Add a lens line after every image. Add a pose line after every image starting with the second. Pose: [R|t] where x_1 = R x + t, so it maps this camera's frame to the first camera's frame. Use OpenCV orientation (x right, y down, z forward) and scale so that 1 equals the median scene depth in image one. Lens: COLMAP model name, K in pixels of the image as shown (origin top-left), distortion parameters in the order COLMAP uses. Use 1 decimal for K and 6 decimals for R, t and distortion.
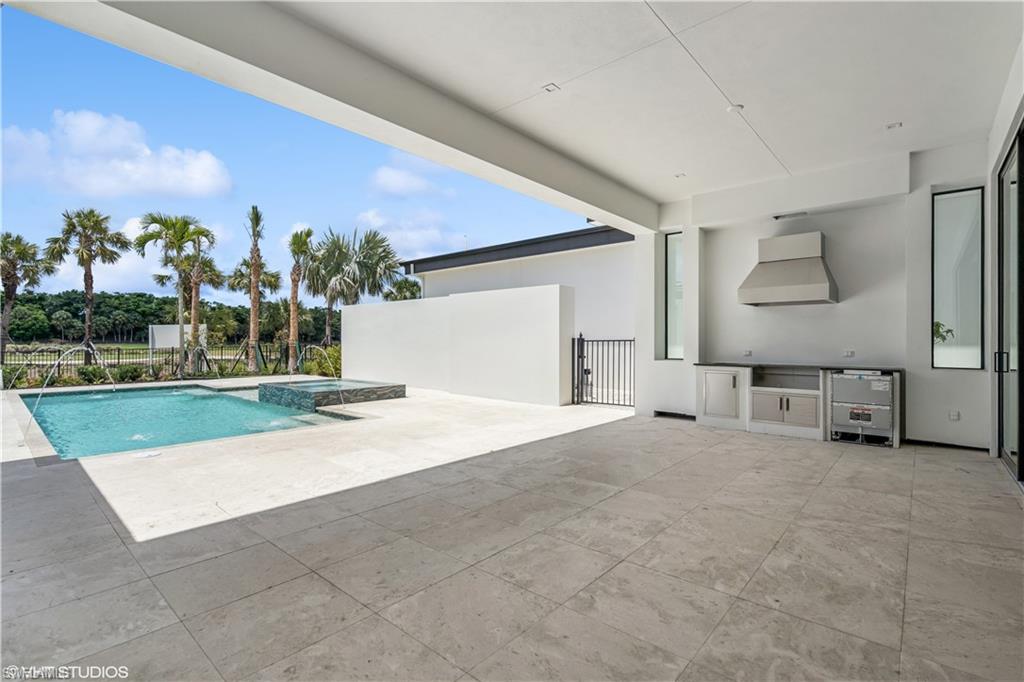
lens RADIAL K [[465.7, 0, 509.8], [0, 465.7, 340.3], [0, 0, 1]] dist [-0.004568, 0.002256]
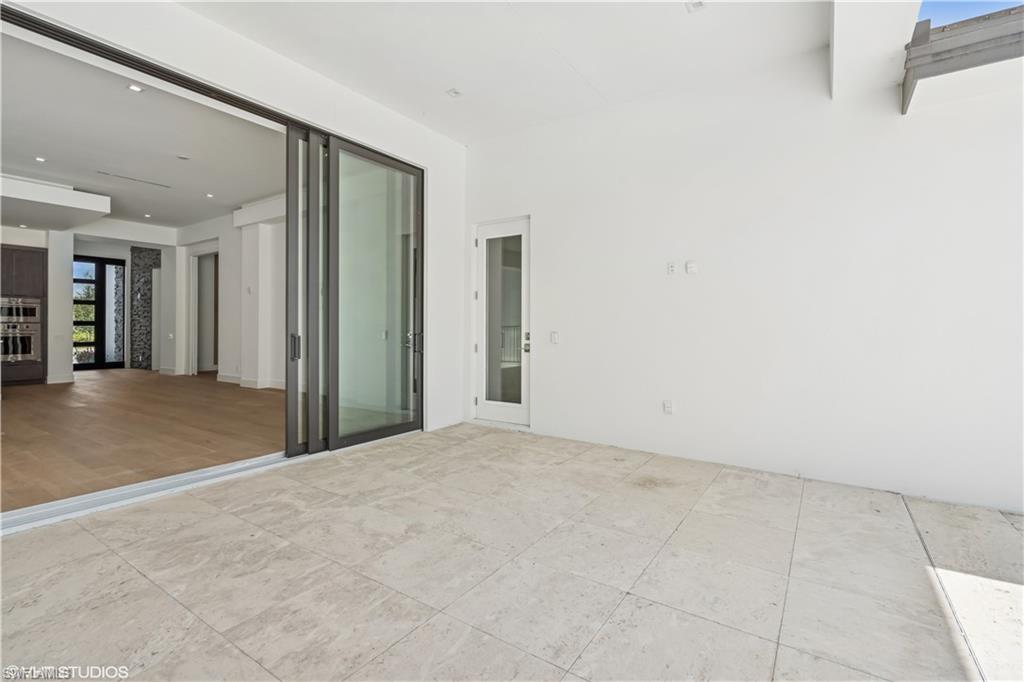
lens RADIAL K [[465.7, 0, 517.1], [0, 465.7, 326.1], [0, 0, 1]] dist [-0.004568, 0.002256]
pose [[-0.988272, -0.005058, -0.152623, 0.070055], [-0.003765, 0.999955, -0.008760, 0.019150], [0.152661, -0.008082, -0.988246, 2.004843]]
